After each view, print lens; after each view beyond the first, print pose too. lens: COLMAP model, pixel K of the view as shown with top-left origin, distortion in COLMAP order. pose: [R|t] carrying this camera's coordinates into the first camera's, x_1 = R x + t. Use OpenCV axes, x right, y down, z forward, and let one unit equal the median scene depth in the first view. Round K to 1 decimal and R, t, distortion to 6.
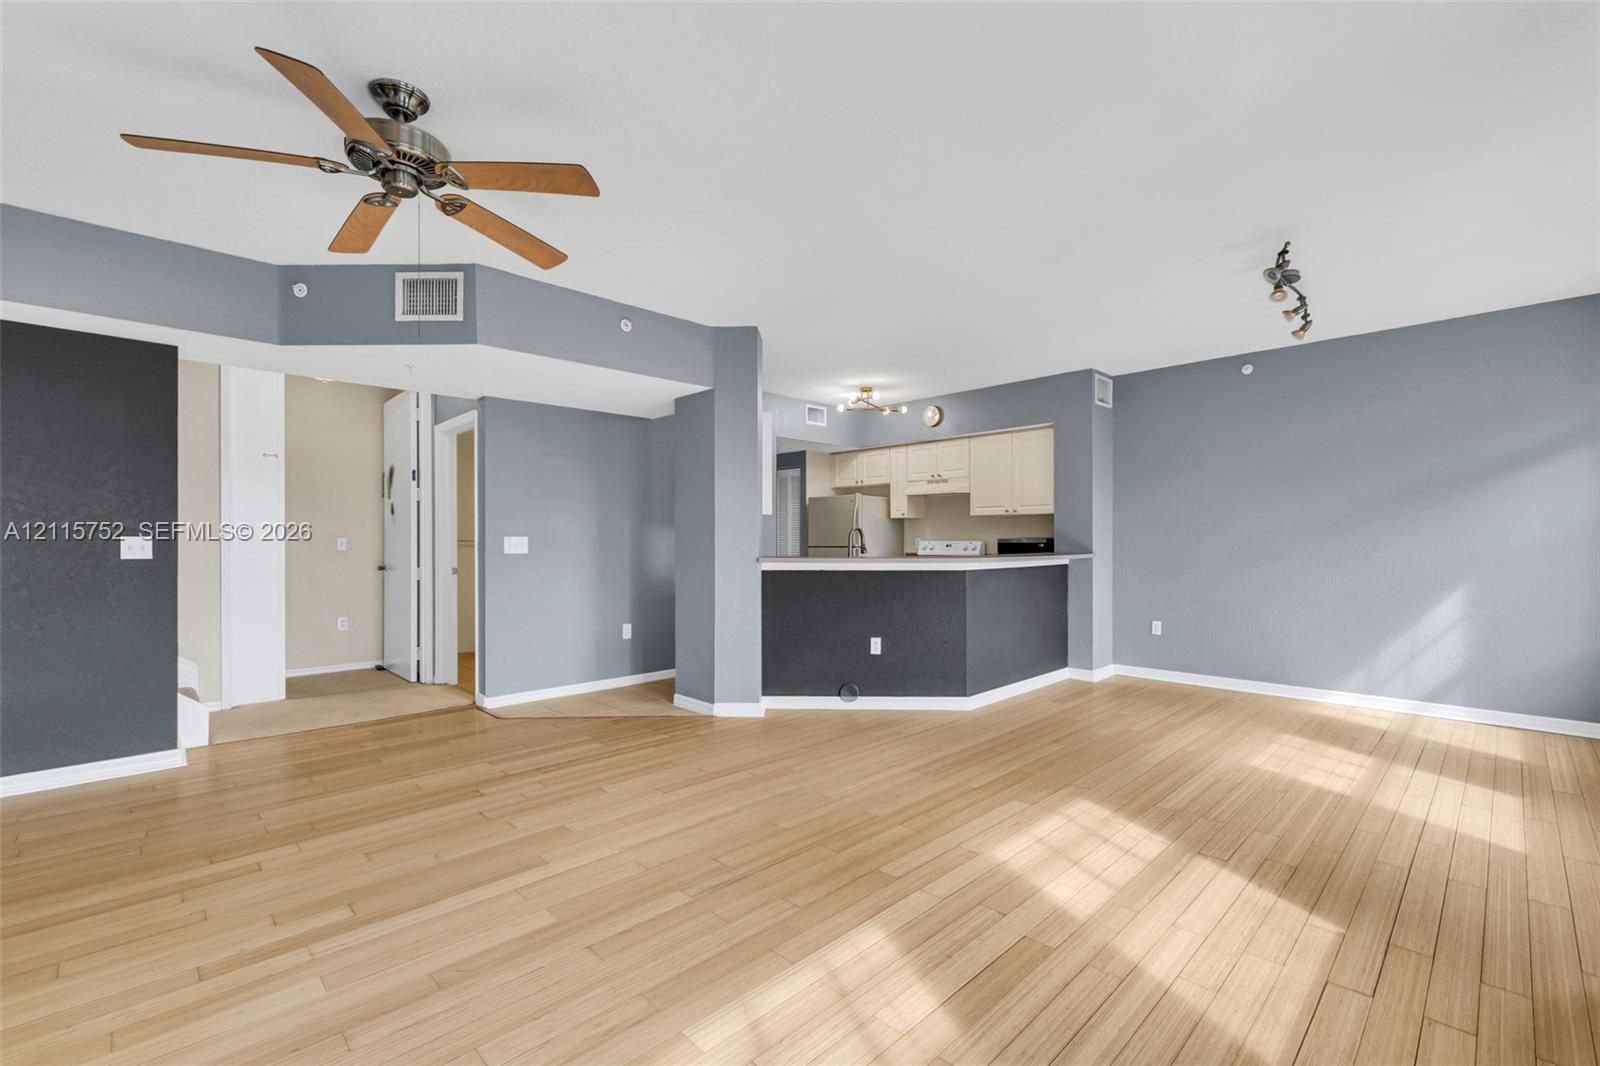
lens RADIAL K [[691.0, 0, 809.2], [0, 691.0, 519.8], [0, 0, 1]] dist [-0.001658, 0.000002]
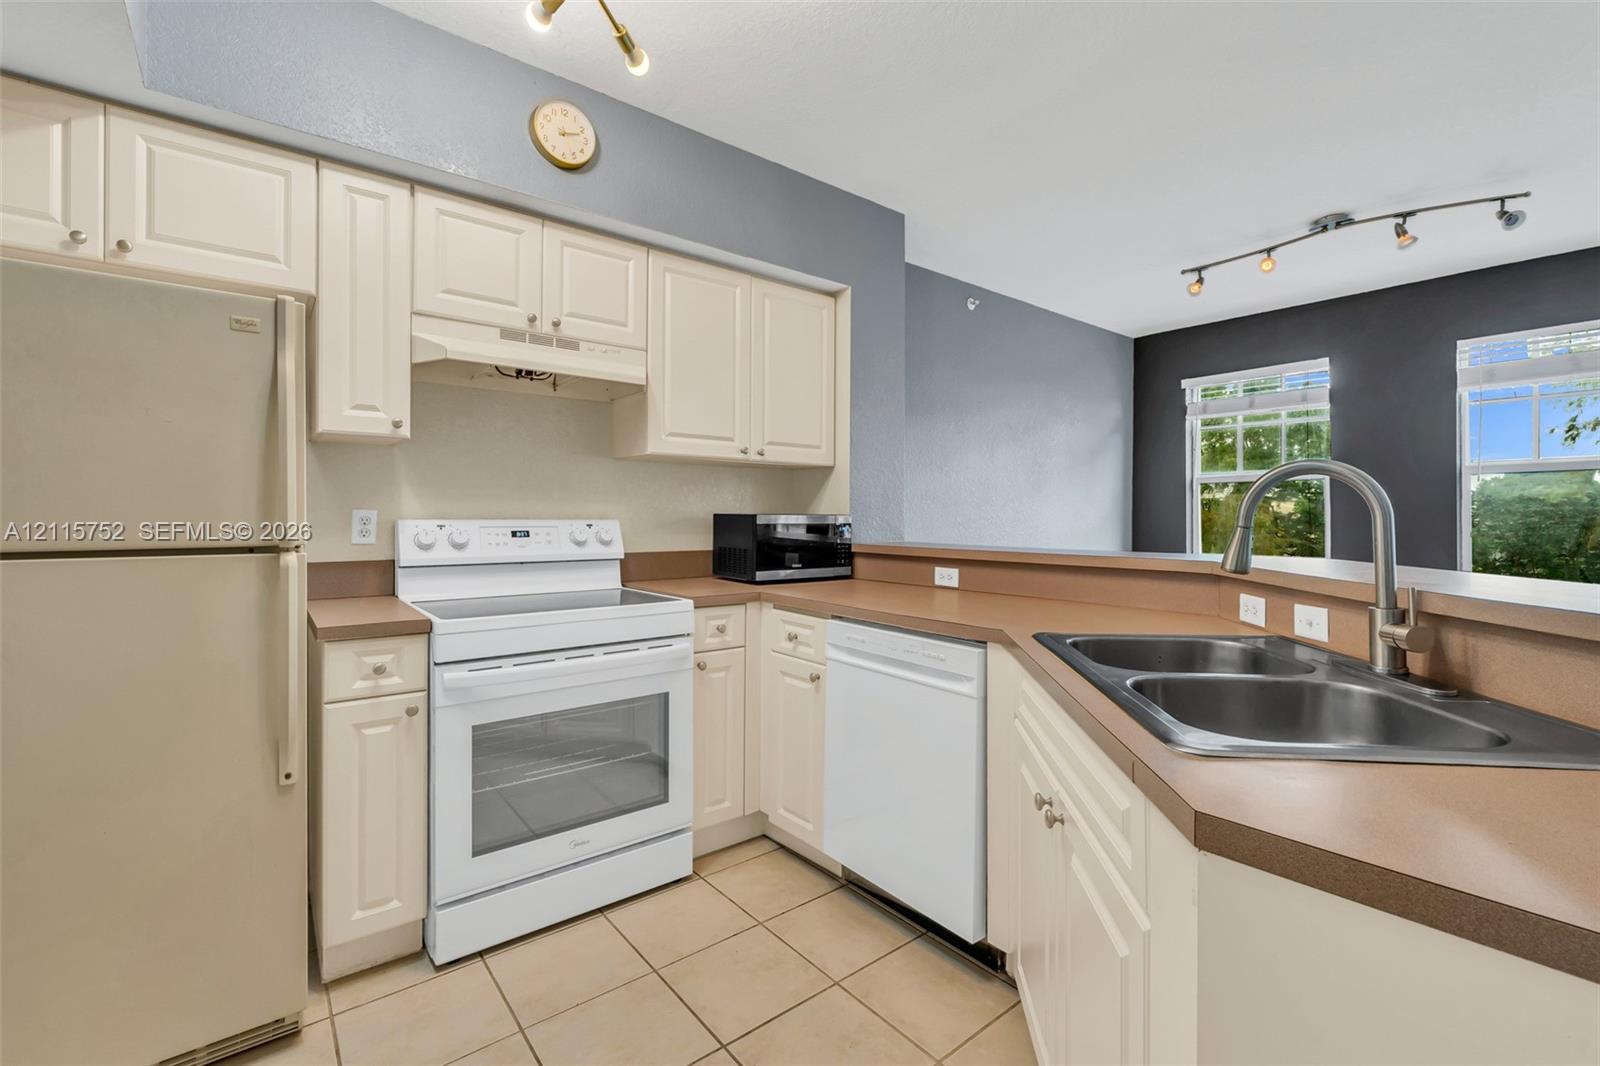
lens RADIAL K [[691.0, 0, 809.2], [0, 691.0, 519.8], [0, 0, 1]] dist [-0.001658, 0.000002]
pose [[0.096902, 0.003324, 0.995288, -0.190734], [-0.029191, 0.999574, -0.000496, 0.039116], [-0.994866, -0.029006, 0.096958, 1.222316]]
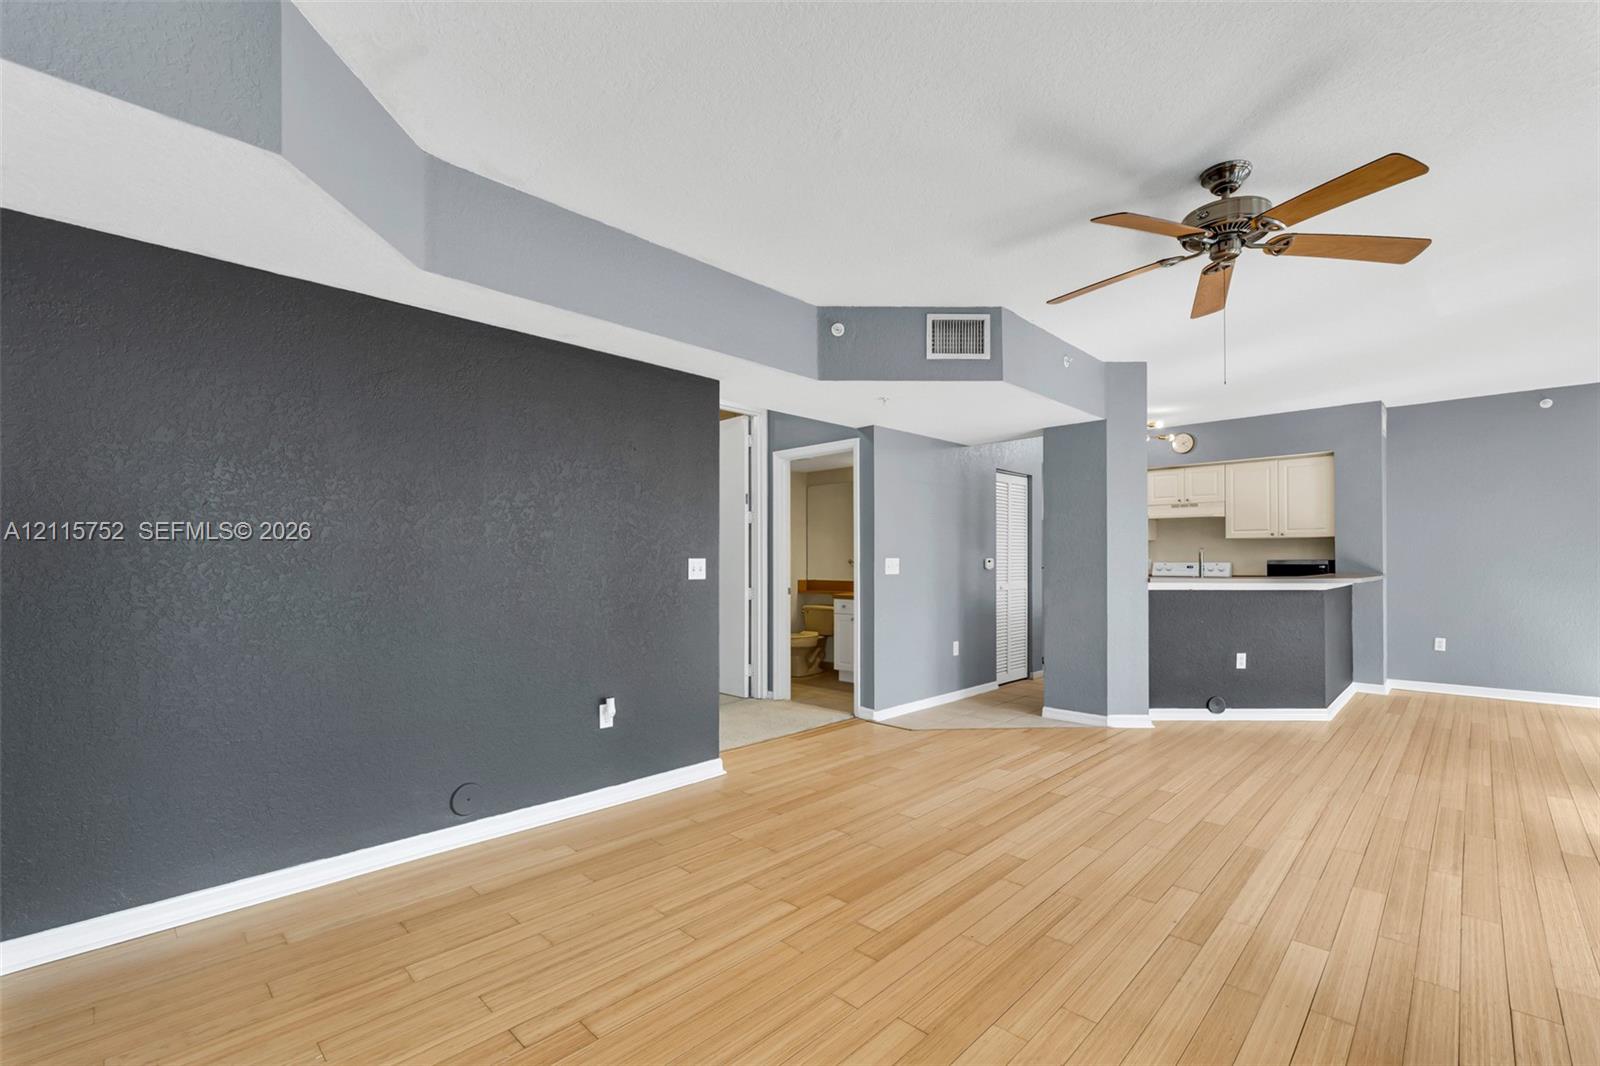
lens RADIAL K [[695.1, 0, 805.0], [0, 695.1, 540.2], [0, 0, 1]] dist [-0.001363, -0.000005]
pose [[0.999720, 0.001791, 0.023615, -0.604123], [-0.001810, 0.999998, 0.000776, -0.004361], [-0.023613, -0.000818, 0.999721, -0.058903]]
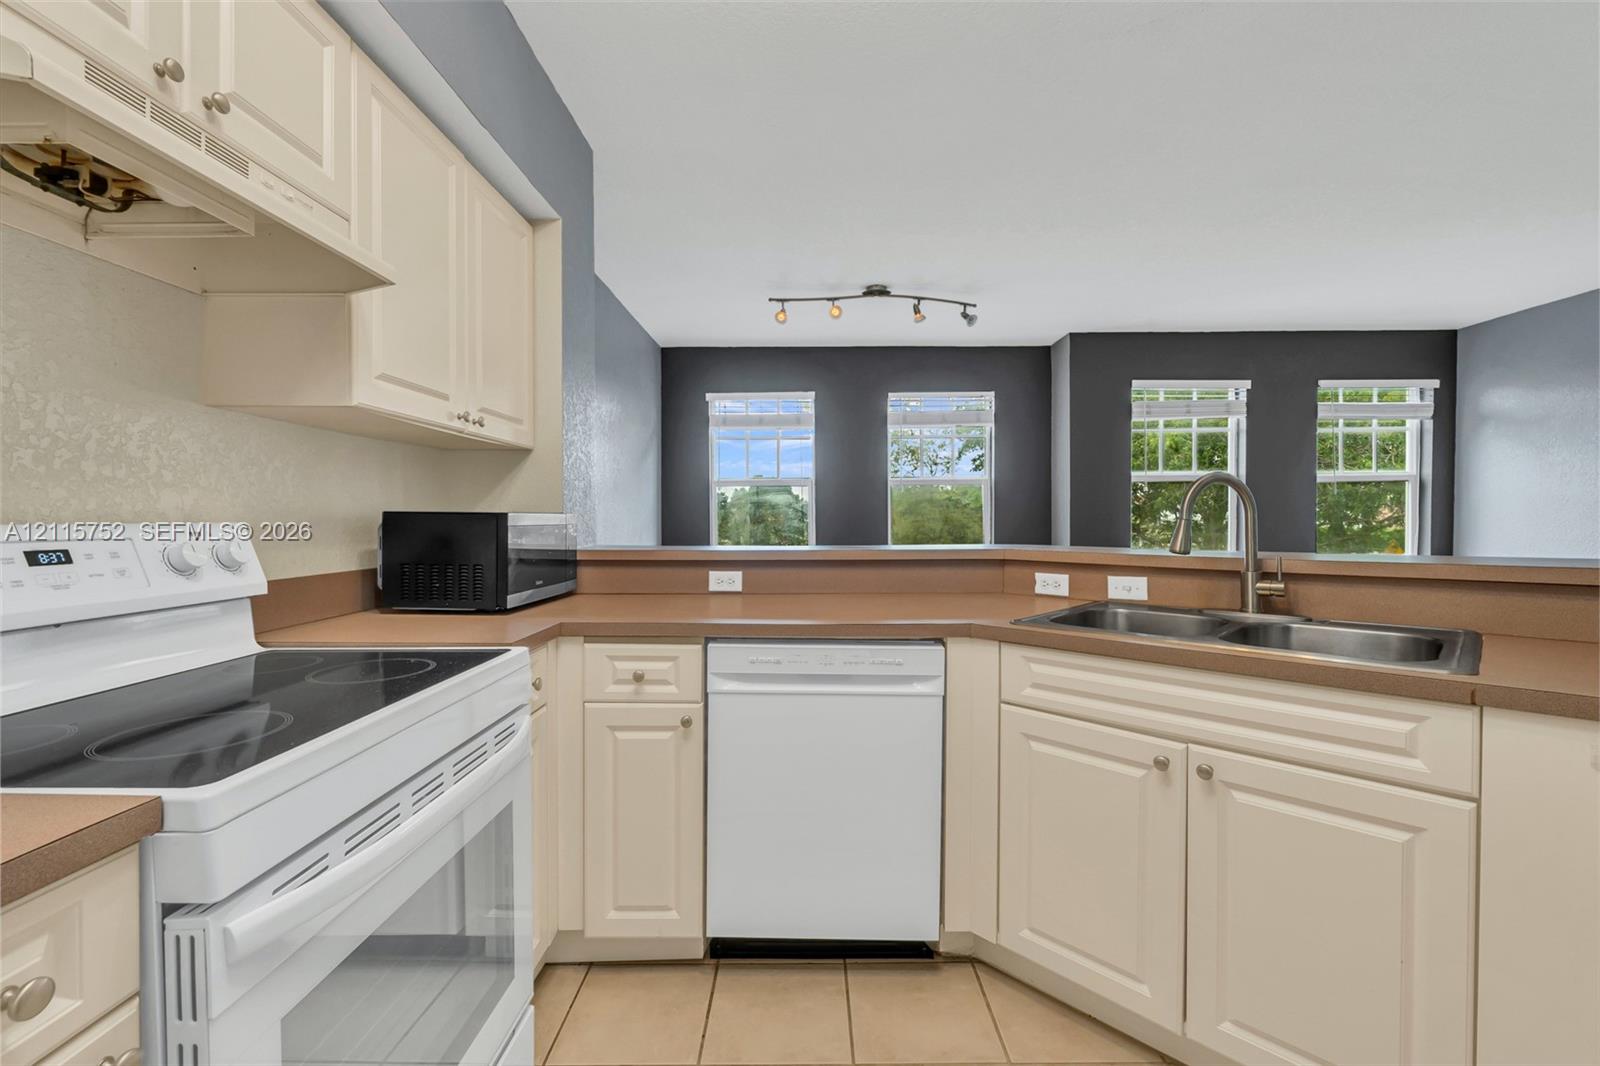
lens RADIAL K [[677.1, 0, 804.9], [0, 677.1, 531.5], [0, 0, 1]] dist [-0.003209, -0.000108]
pose [[-0.706133, -0.005320, 0.708059, -0.021604], [-0.009241, 0.999956, -0.001704, 0.045493], [-0.708019, -0.007747, -0.706151, 1.467039]]
